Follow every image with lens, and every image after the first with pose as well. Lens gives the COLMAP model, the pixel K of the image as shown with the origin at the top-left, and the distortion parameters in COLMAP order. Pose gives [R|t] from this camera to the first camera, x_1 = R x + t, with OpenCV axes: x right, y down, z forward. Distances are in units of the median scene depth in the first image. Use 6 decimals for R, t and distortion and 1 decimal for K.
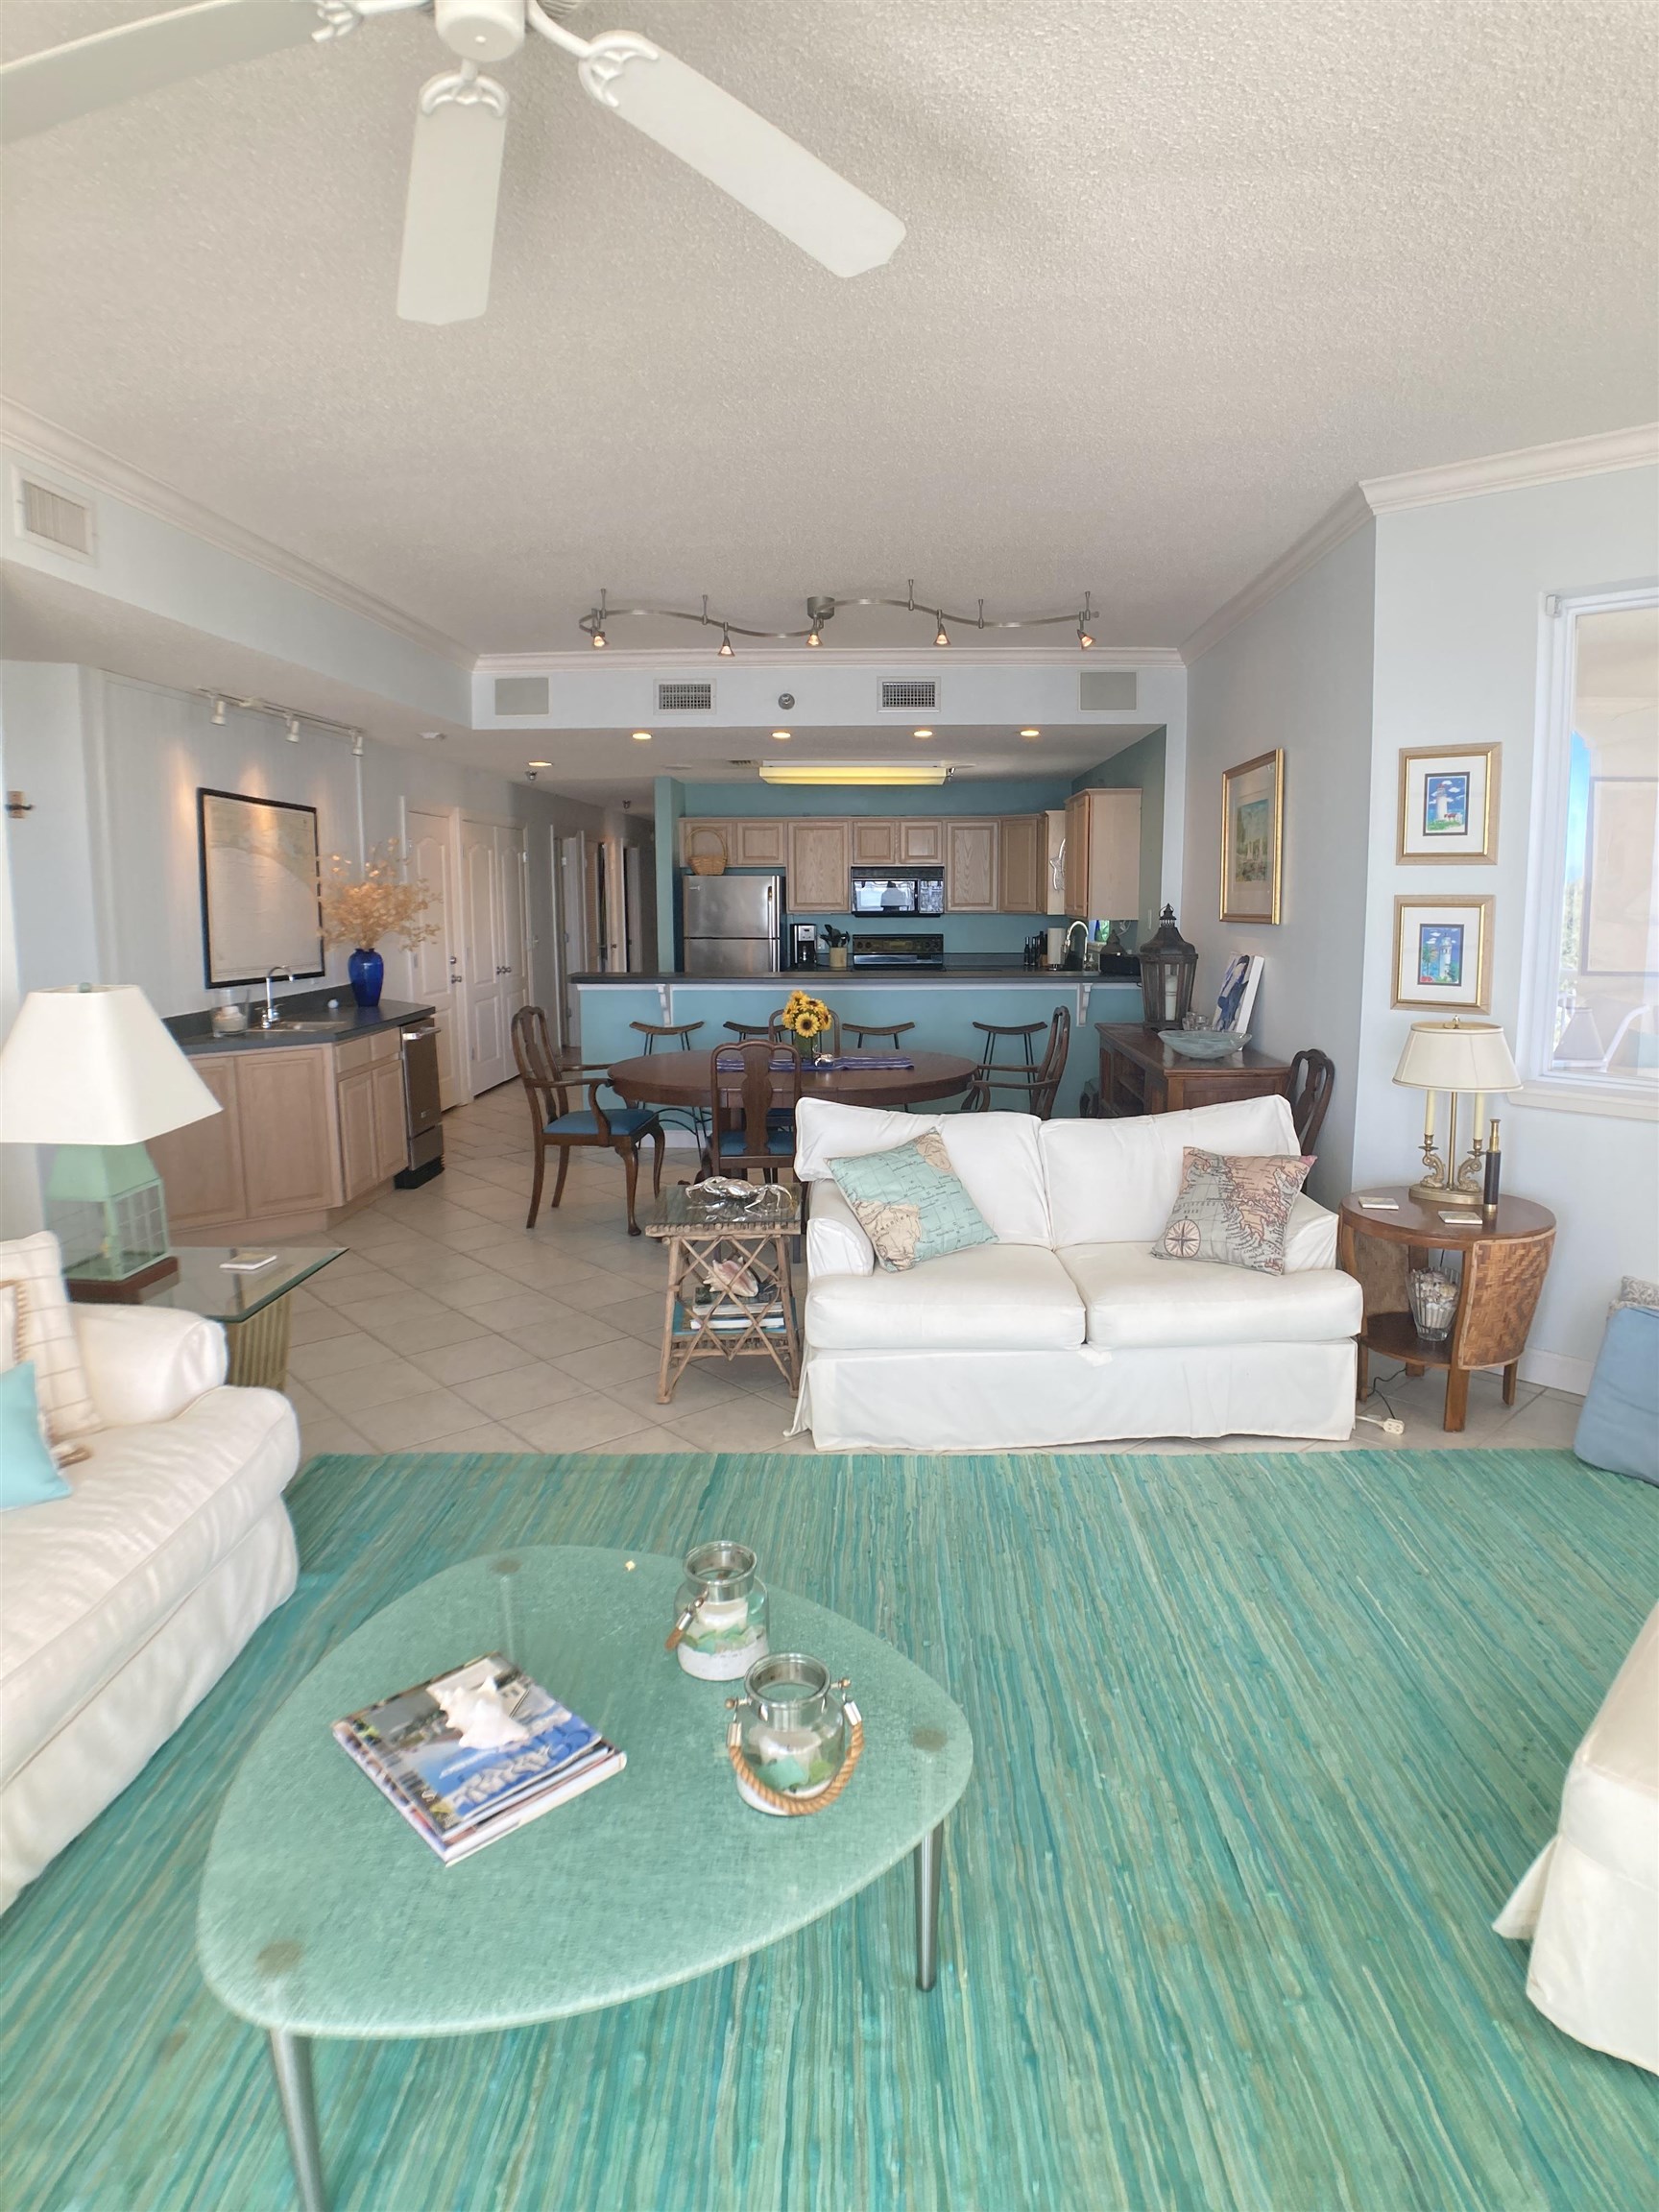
lens RADIAL K [[1244.4, 0, 819.9], [0, 1244.4, 1099.4], [0, 0, 1]] dist [-0.045954, -0.035404]
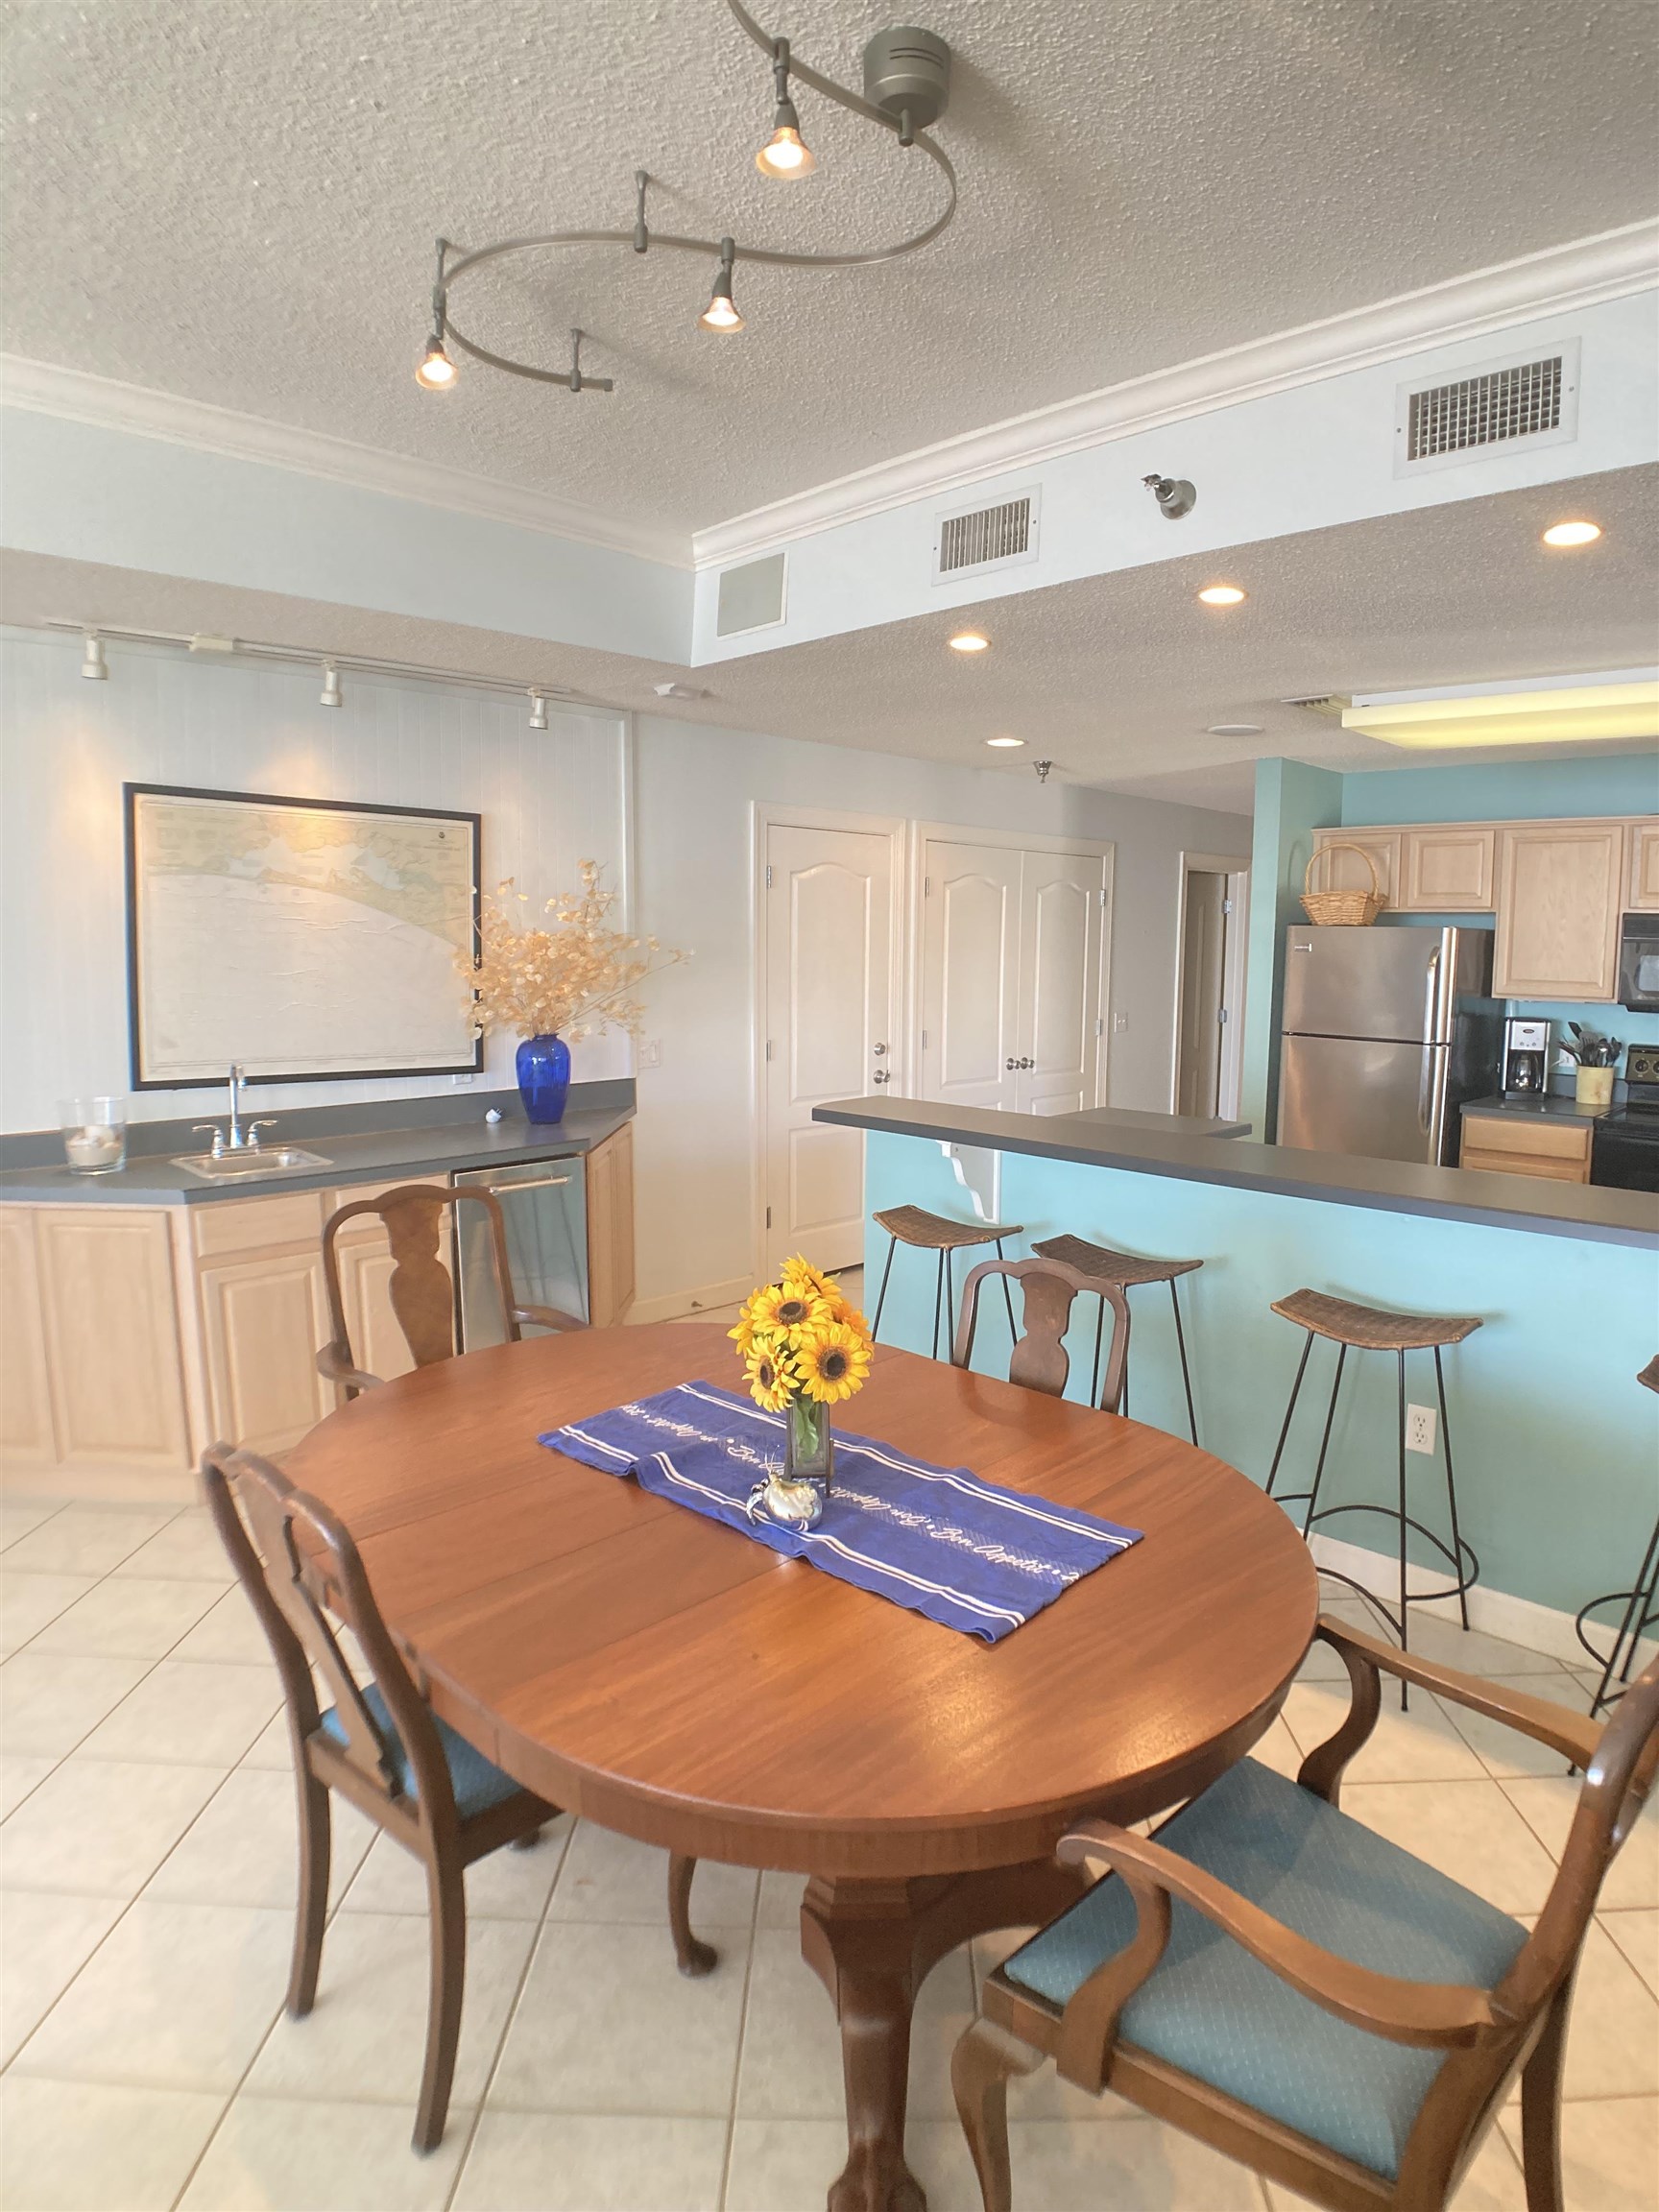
lens RADIAL K [[1258.1, 0, 842.4], [0, 1258.1, 1097.4], [0, 0, 1]] dist [-0.096589, 0.022253]
pose [[0.751961, 0.088321, -0.653264, 0.169885], [-0.118860, 0.992908, -0.002576, -0.107311], [0.648404, 0.079584, 0.757125, 0.624147]]
